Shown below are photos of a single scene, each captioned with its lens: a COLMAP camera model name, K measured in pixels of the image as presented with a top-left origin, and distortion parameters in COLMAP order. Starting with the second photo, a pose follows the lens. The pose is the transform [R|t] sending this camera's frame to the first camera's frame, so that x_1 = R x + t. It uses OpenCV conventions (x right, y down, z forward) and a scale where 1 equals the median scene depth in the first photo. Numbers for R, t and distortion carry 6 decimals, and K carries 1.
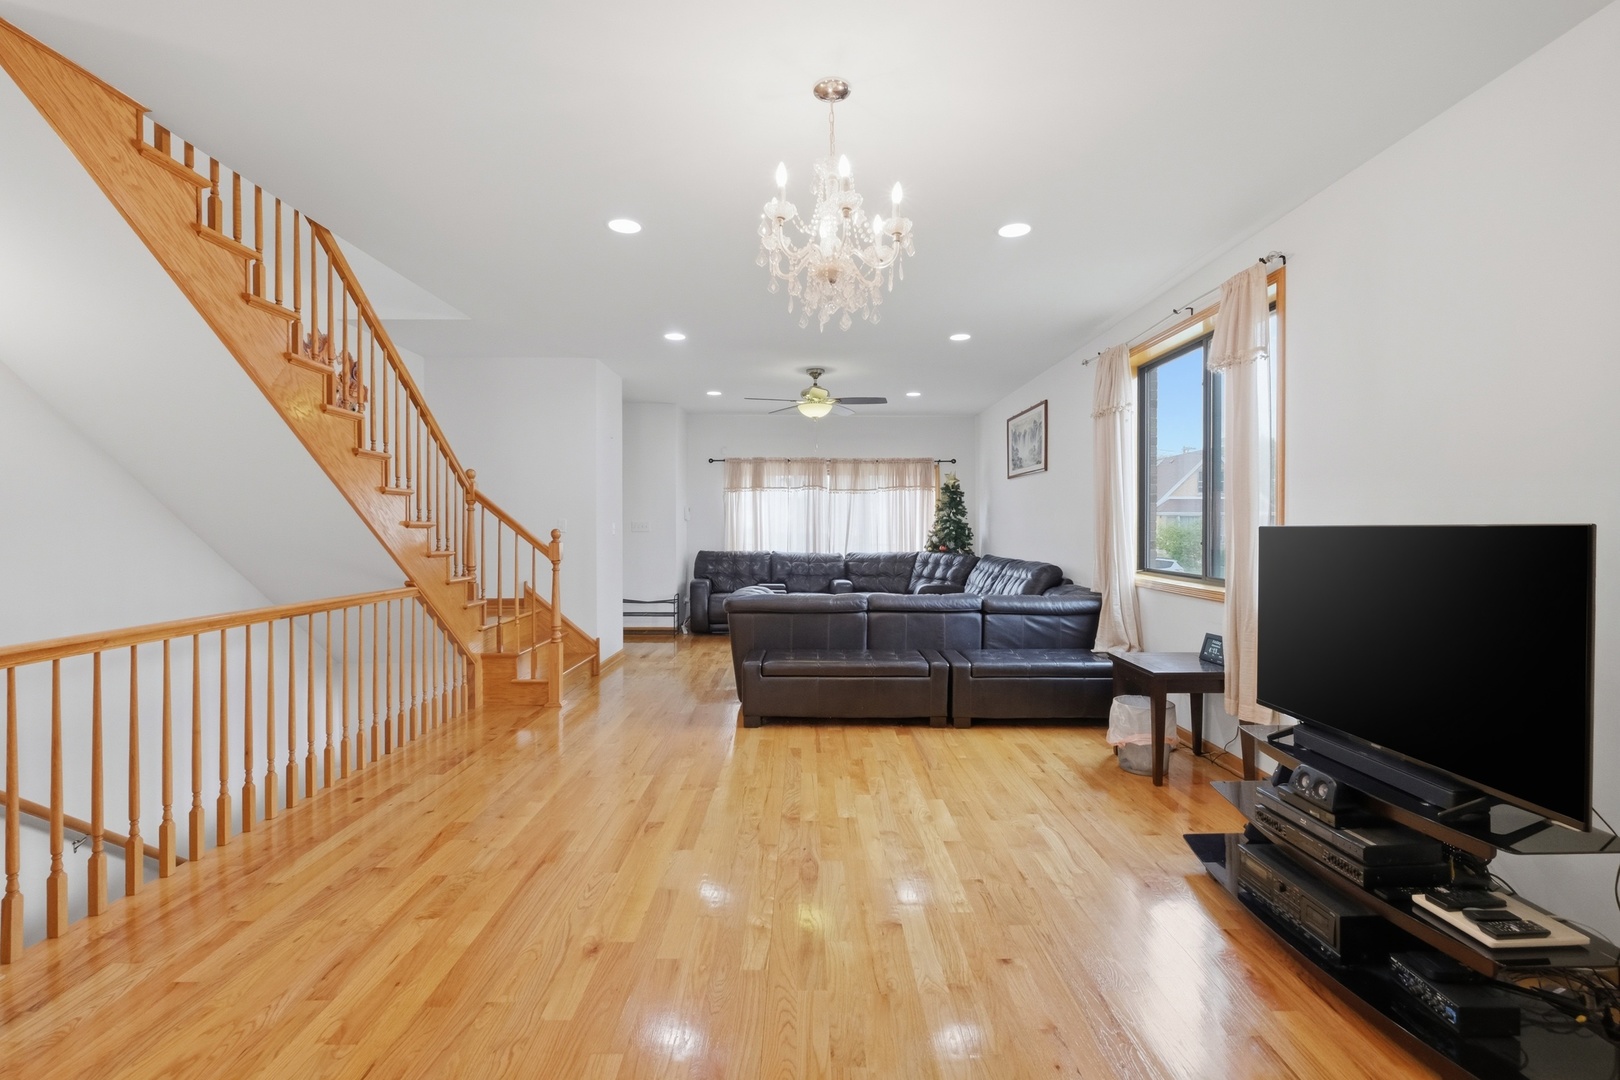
lens RADIAL K [[719.9, 0, 808.8], [0, 719.9, 532.1], [0, 0, 1]] dist [-0.004651, 0.000168]
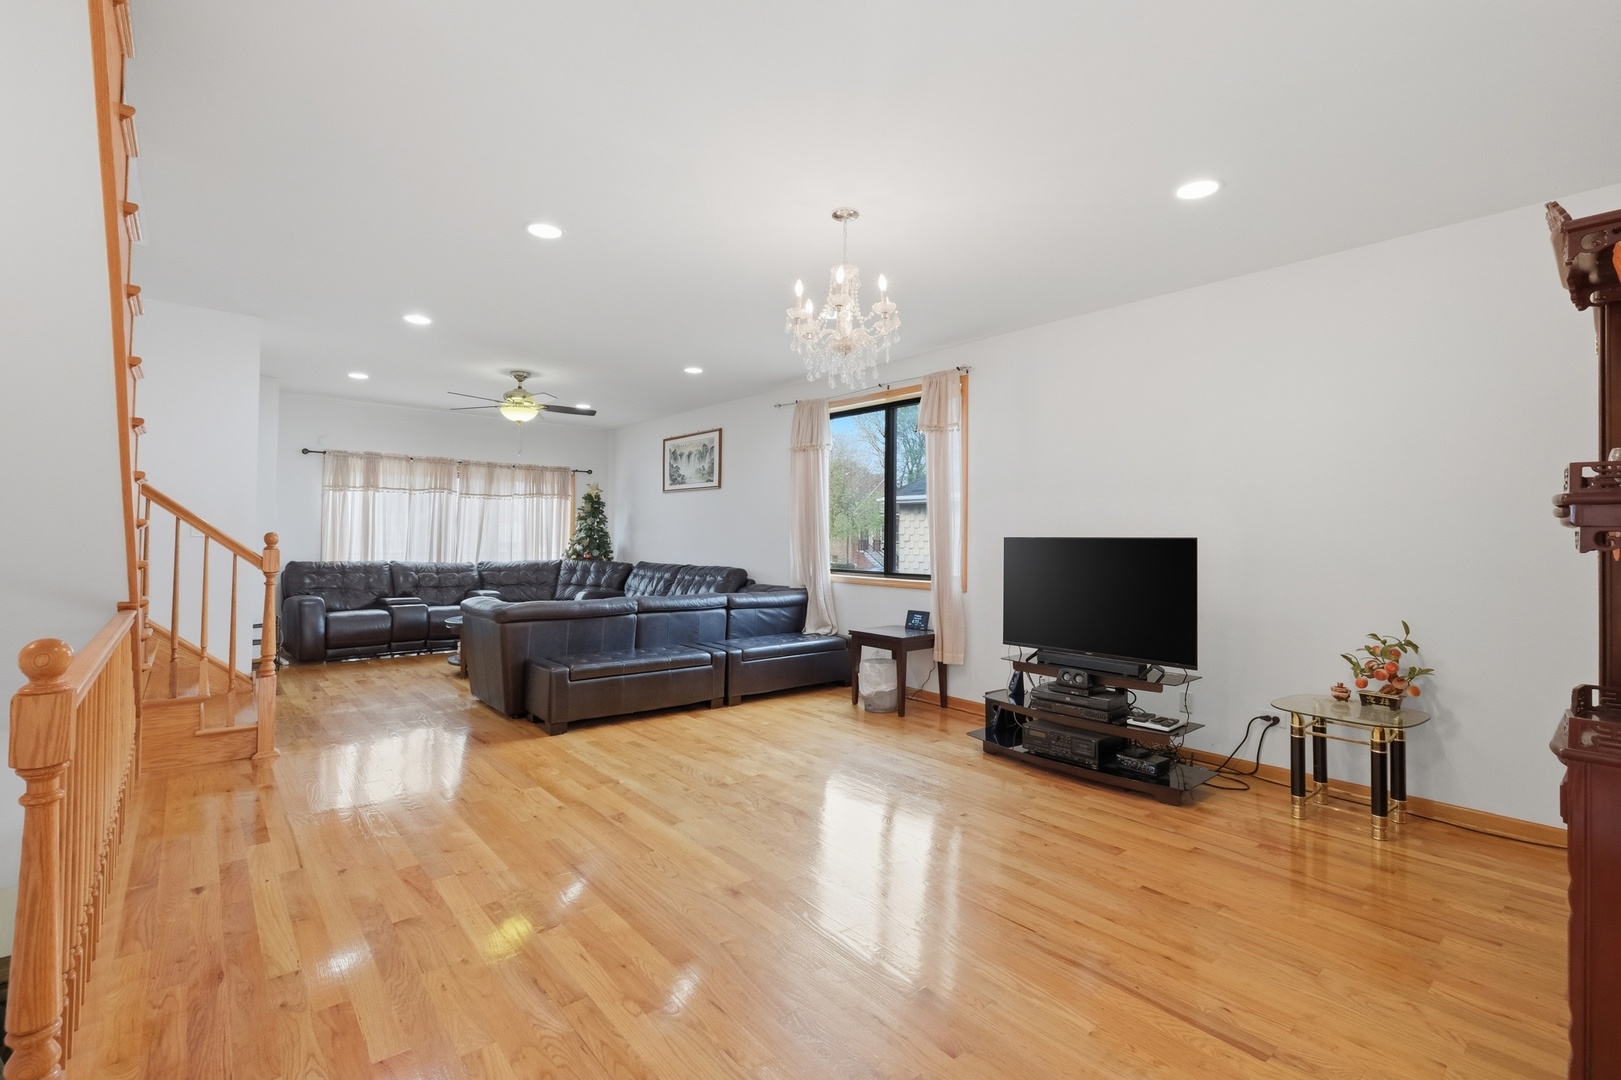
lens RADIAL K [[720.3, 0, 813.7], [0, 720.3, 517.9], [0, 0, 1]] dist [-0.004651, 0.000168]
pose [[0.764634, 0.027158, 0.643892, -0.245084], [-0.005421, 0.999347, -0.035713, 0.003043], [-0.644442, 0.023817, 0.764282, 0.001624]]
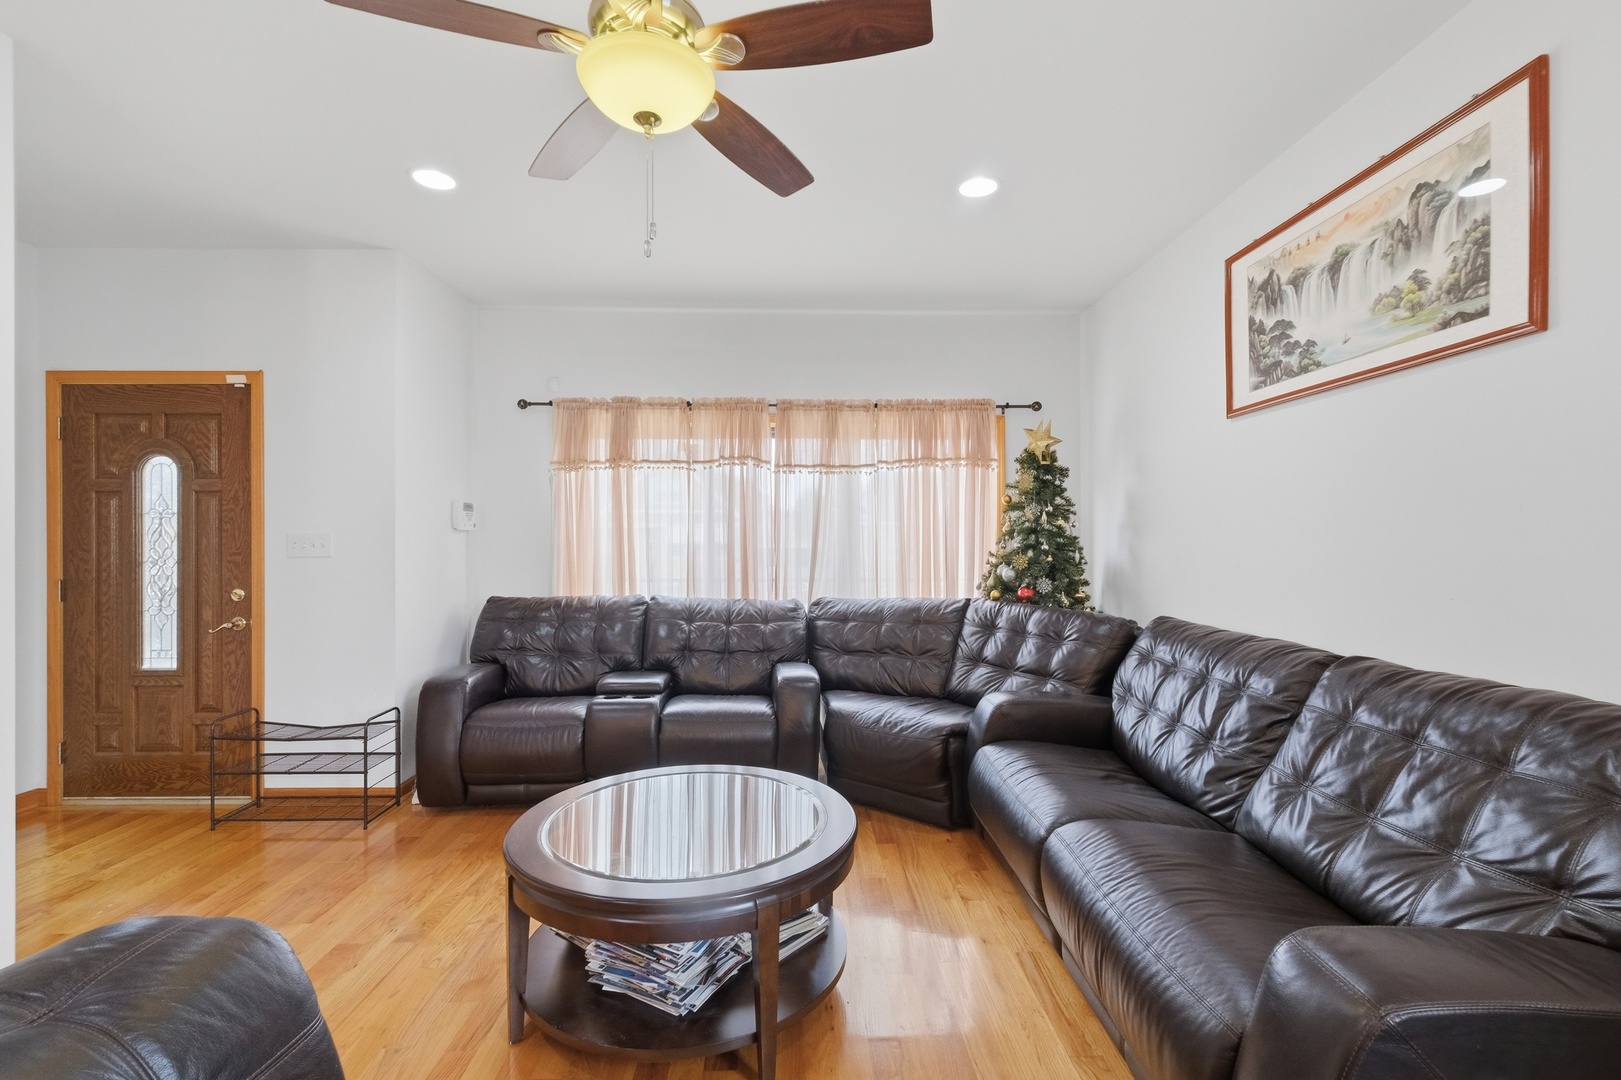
lens RADIAL K [[720.3, 0, 809.1], [0, 720.3, 541.7], [0, 0, 1]] dist [-0.004651, 0.000168]
pose [[0.999903, -0.000852, 0.013937, 0.049651], [0.000961, 0.999969, -0.007808, -0.006070], [-0.013930, 0.007821, 0.999872, 0.591792]]
